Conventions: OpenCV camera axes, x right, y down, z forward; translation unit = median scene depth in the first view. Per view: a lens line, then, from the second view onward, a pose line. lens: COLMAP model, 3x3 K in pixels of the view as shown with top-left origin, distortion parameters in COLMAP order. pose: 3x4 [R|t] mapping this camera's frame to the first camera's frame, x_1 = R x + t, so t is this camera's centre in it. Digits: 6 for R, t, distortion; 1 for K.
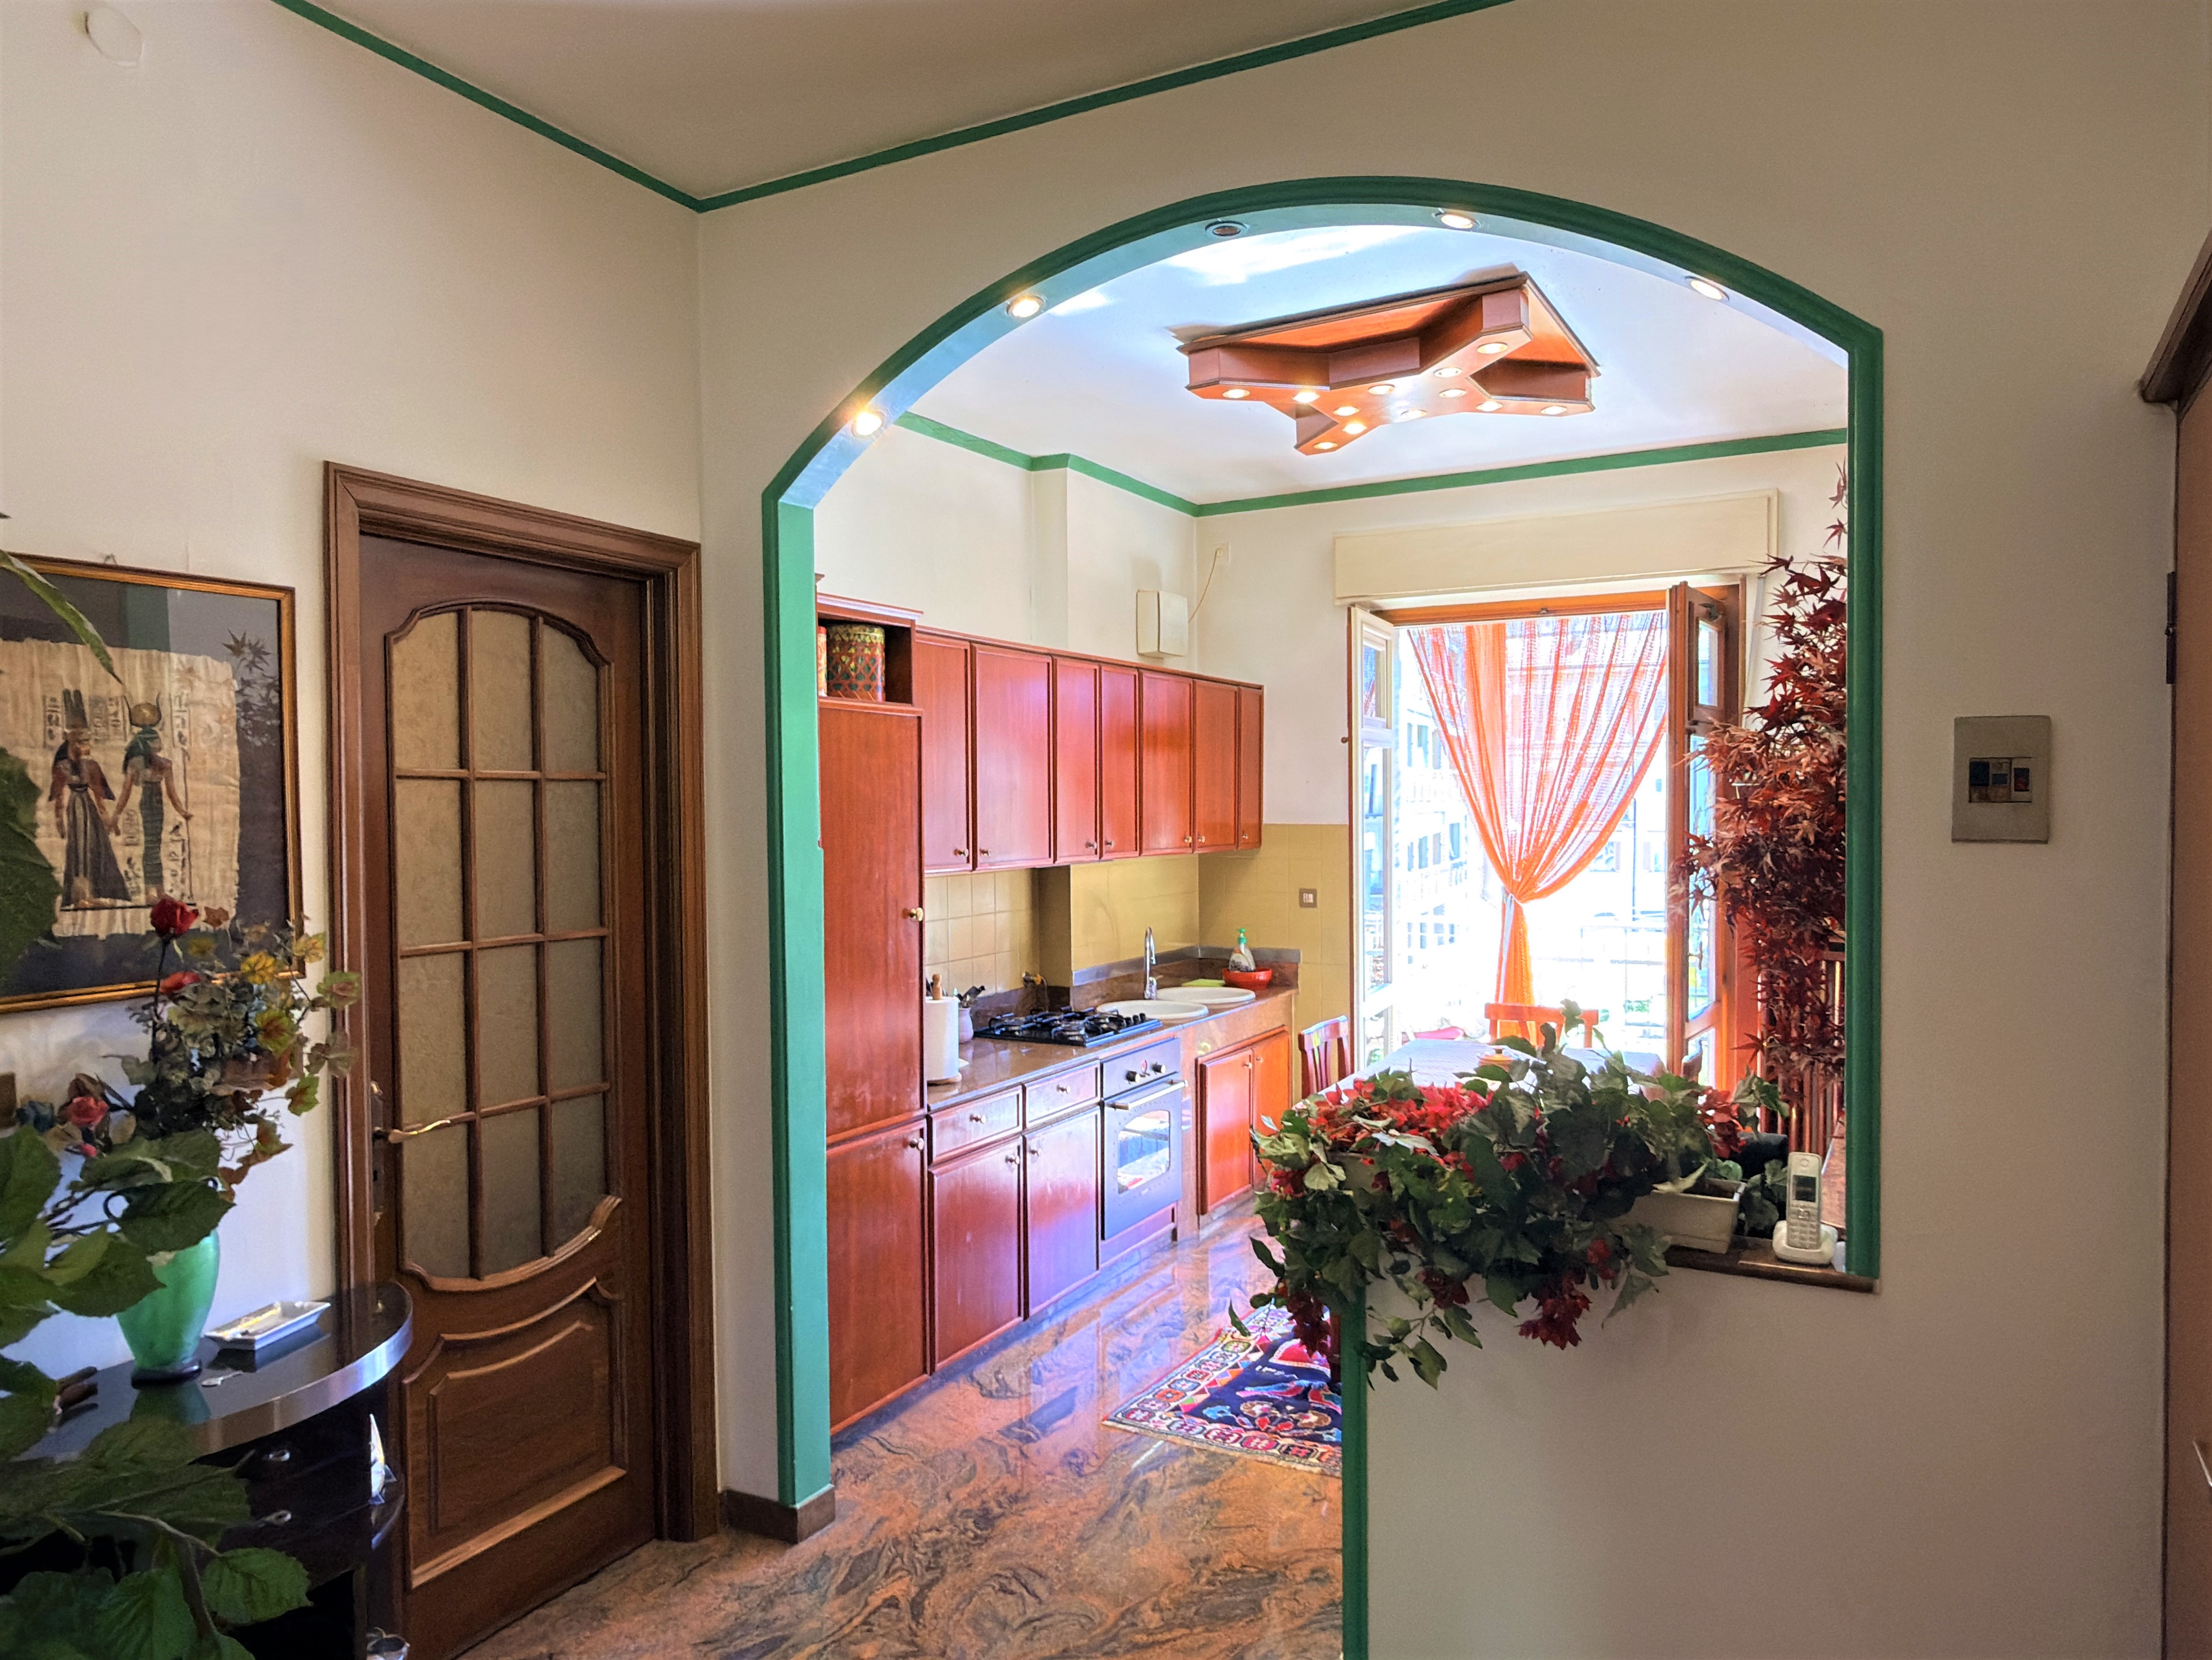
lens RADIAL K [[1492.5, 0, 1103.7], [0, 1492.5, 841.4], [0, 0, 1]] dist [-0.003257, 0.003120]
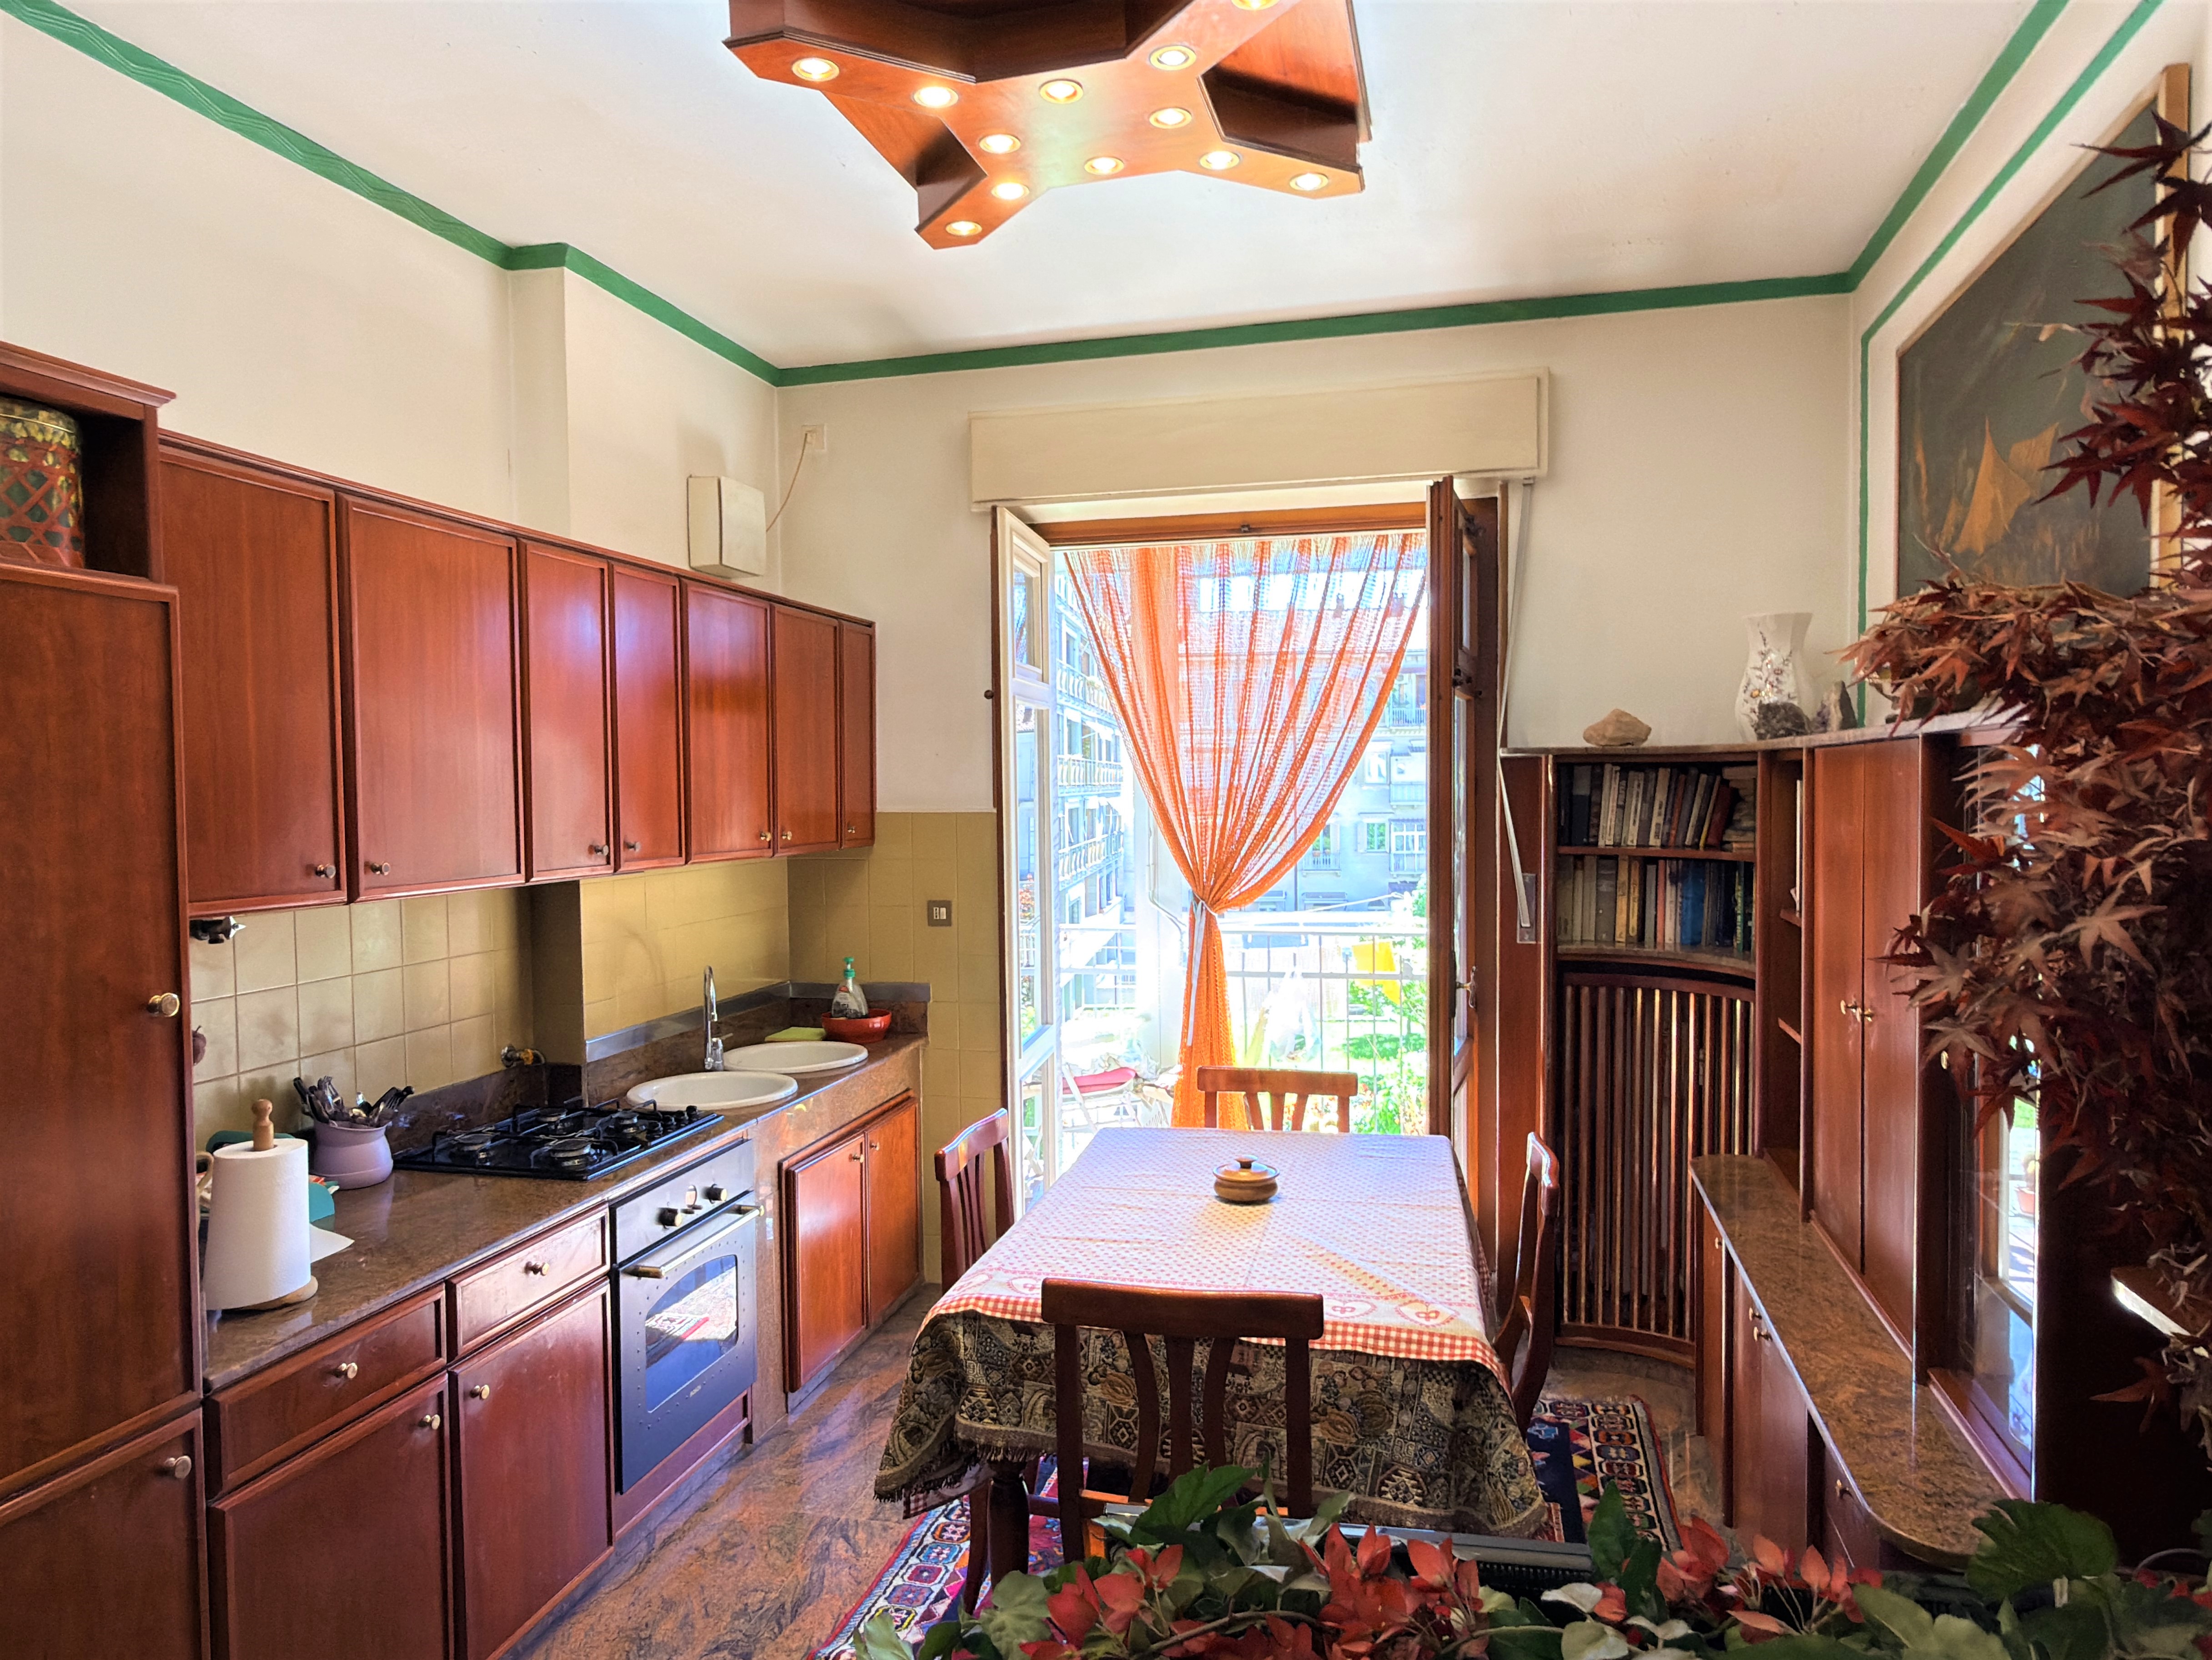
lens RADIAL K [[1492.5, 0, 1103.7], [0, 1492.5, 841.4], [0, 0, 1]] dist [-0.003257, 0.003120]
pose [[0.967939, -0.013031, 0.250849, 0.039100], [0.010895, 0.999892, 0.009903, -0.004909], [-0.250951, -0.006852, 0.967976, 0.335344]]
